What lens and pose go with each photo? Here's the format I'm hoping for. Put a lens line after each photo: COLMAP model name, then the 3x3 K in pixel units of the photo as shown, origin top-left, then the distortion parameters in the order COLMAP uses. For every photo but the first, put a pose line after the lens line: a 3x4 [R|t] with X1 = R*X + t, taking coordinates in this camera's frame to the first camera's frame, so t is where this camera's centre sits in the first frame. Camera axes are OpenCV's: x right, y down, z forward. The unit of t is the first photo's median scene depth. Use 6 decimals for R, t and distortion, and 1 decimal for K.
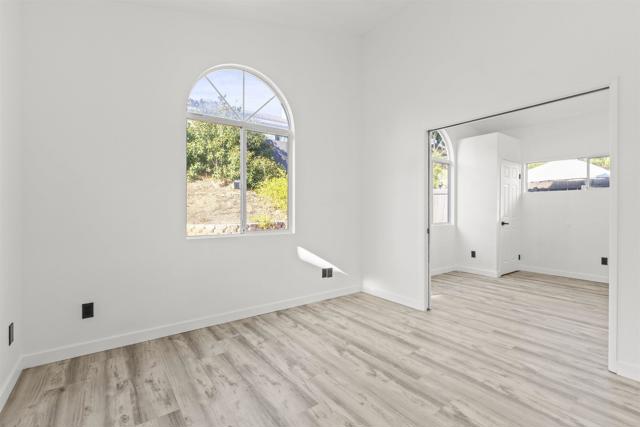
lens RADIAL K [[291.9, 0, 323.7], [0, 291.9, 208.4], [0, 0, 1]] dist [-0.004579, 0.000586]
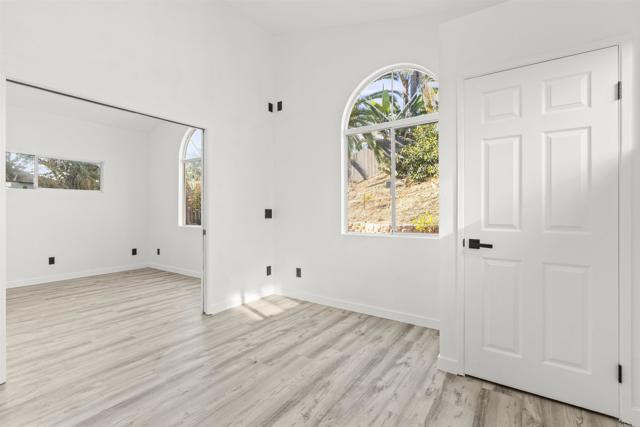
lens RADIAL K [[291.9, 0, 323.9], [0, 291.9, 217.2], [0, 0, 1]] dist [-0.004579, 0.000586]
pose [[0.335465, 0.015255, -0.941929, 1.474446], [0.010143, 0.999752, 0.019804, 0.012031], [0.941998, -0.016198, 0.335228, 1.114260]]
